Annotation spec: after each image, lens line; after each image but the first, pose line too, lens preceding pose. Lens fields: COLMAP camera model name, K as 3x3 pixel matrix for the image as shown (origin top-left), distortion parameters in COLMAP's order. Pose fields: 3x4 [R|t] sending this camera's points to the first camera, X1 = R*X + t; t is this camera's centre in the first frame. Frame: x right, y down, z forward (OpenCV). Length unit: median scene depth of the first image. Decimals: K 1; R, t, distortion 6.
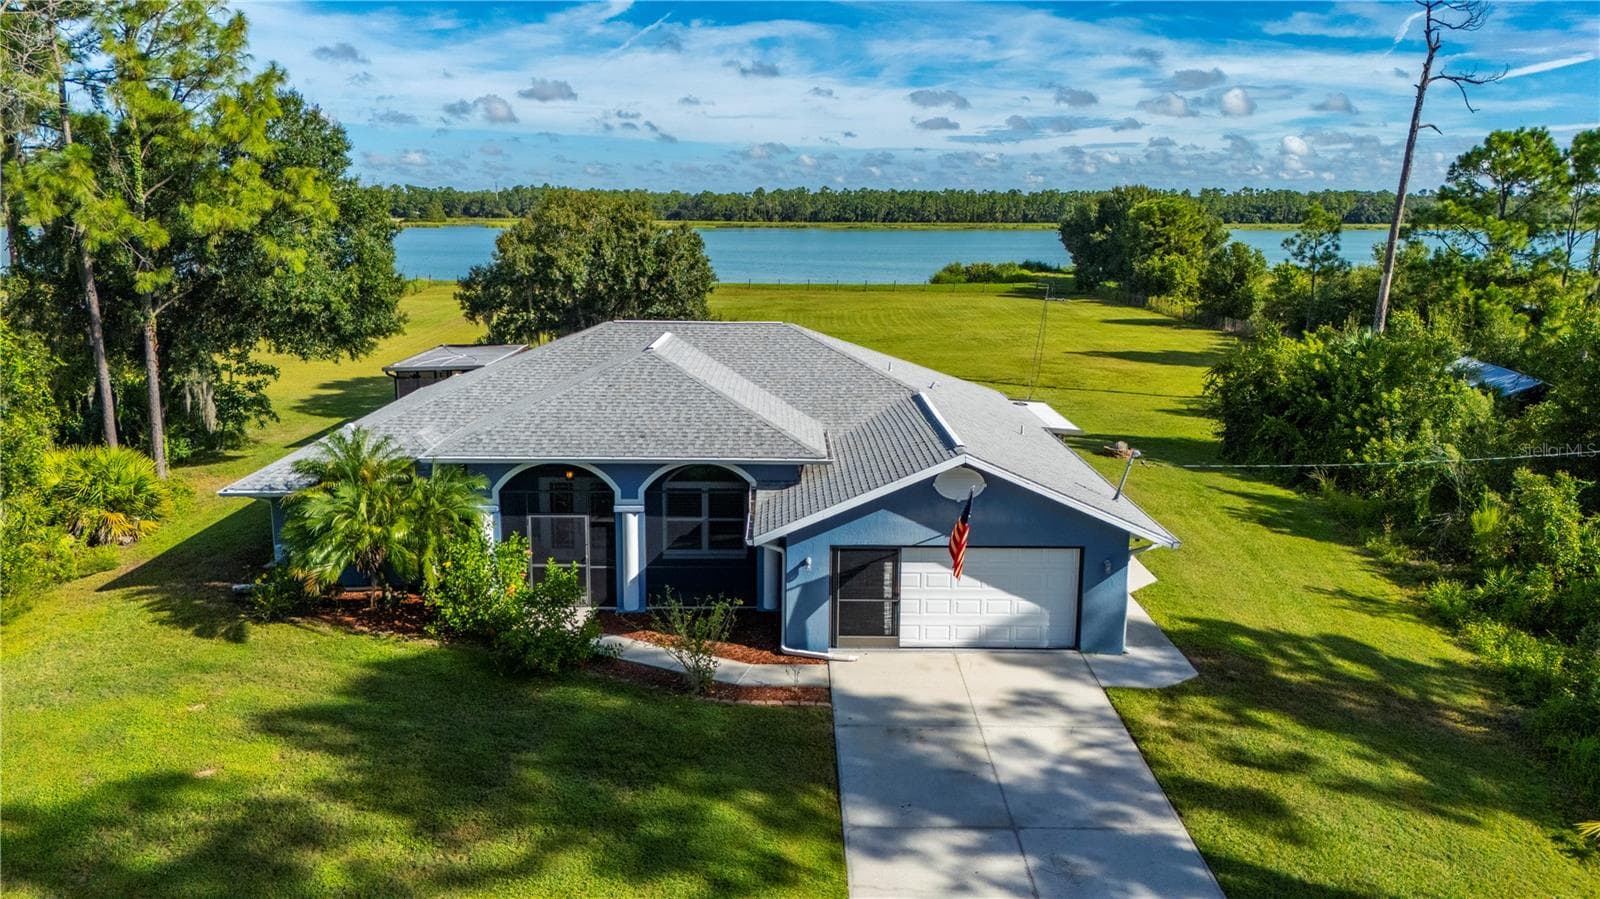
lens RADIAL K [[1166.7, 0, 800.0], [0, 1166.7, 449.5], [0, 0, 1]] dist [0.076089, -0.084509]
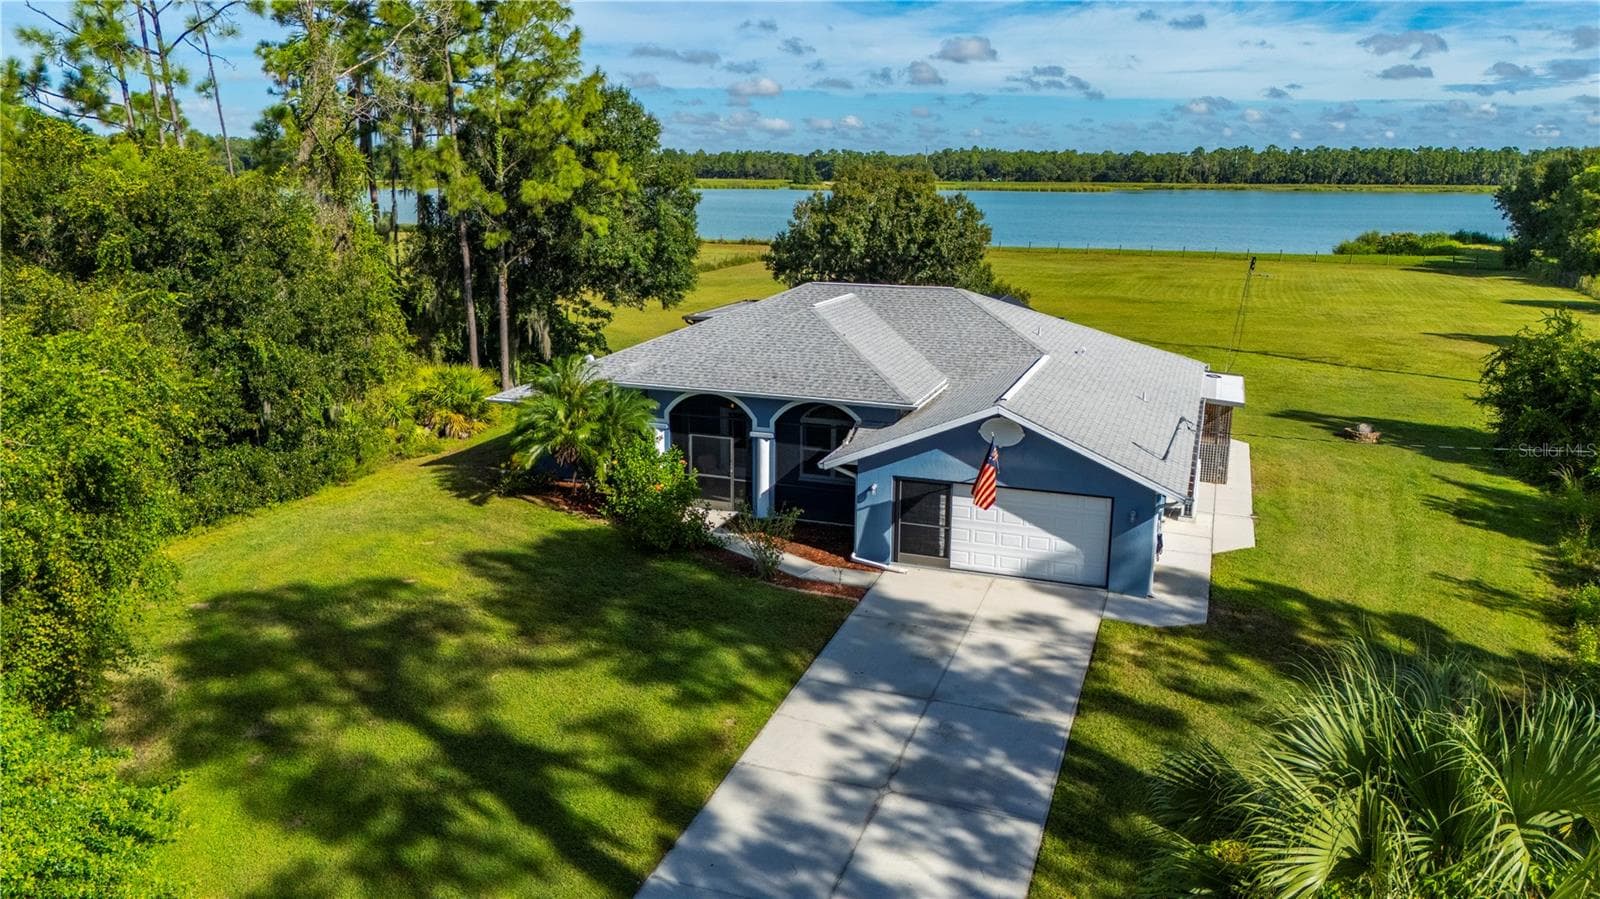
lens RADIAL K [[1166.7, 0, 800.0], [0, 1166.7, 449.5], [0, 0, 1]] dist [0.076089, -0.084509]
pose [[0.936967, 0.083342, -0.339333, 0.302267], [-0.072676, 0.996383, 0.044045, 0.008548], [0.341777, -0.016607, 0.939634, -0.142701]]
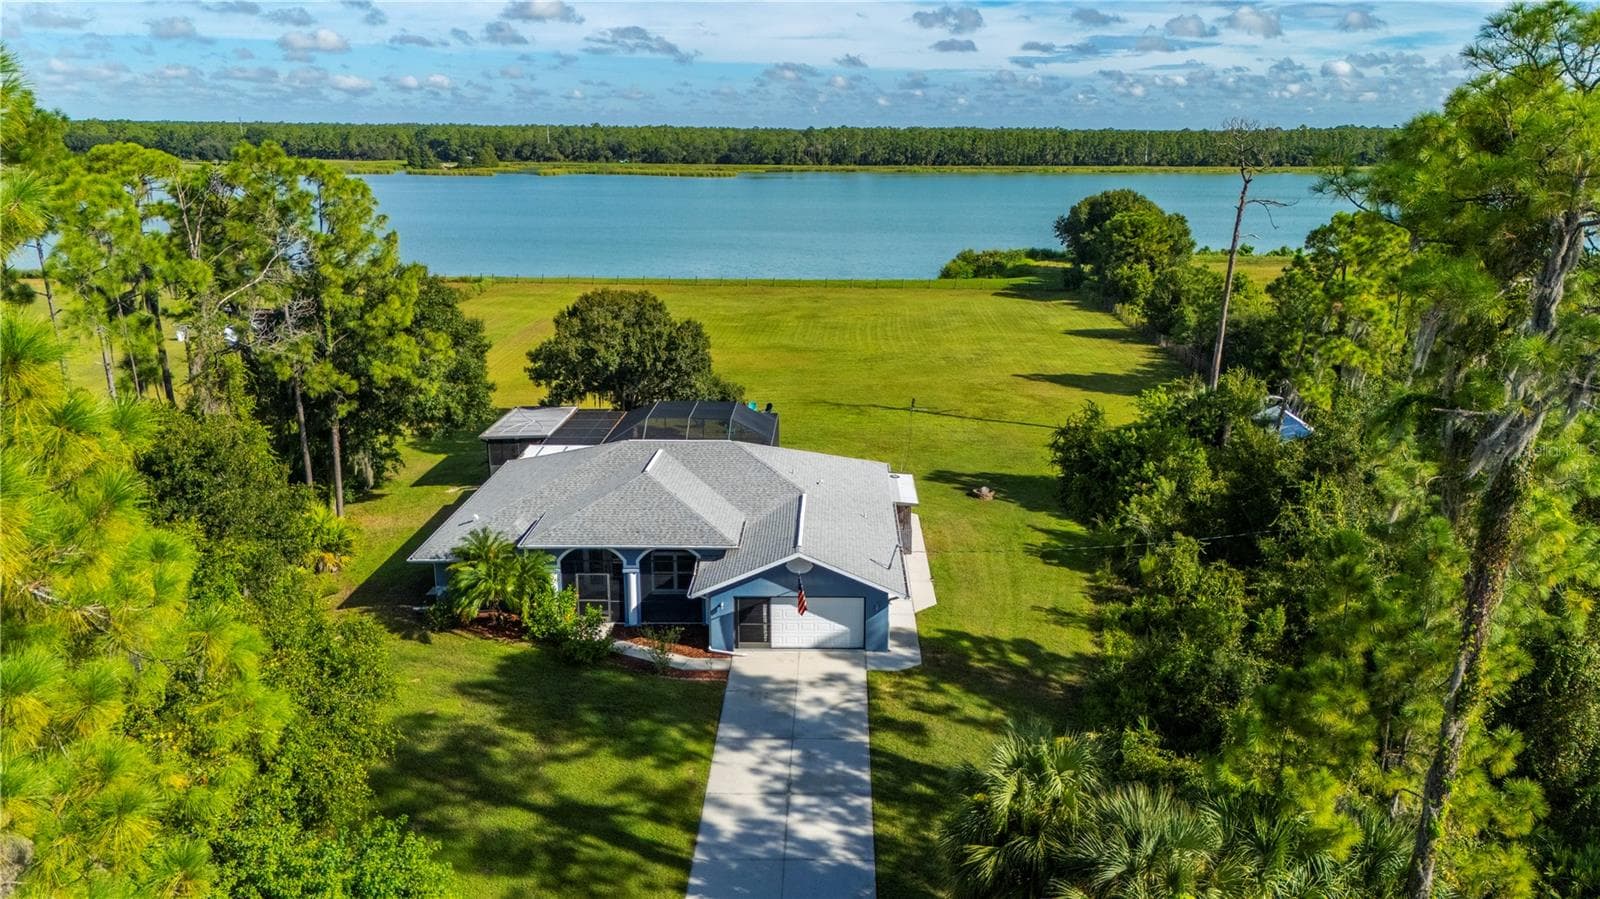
lens RADIAL K [[1175.9, 0, 844.3], [0, 1175.9, 452.7], [0, 0, 1]] dist [0.078812, -0.086866]
pose [[0.999948, 0.004395, -0.009227, 0.199888], [-0.003854, 0.998321, 0.057802, -0.236536], [0.009465, -0.057764, 0.998285, -0.817413]]
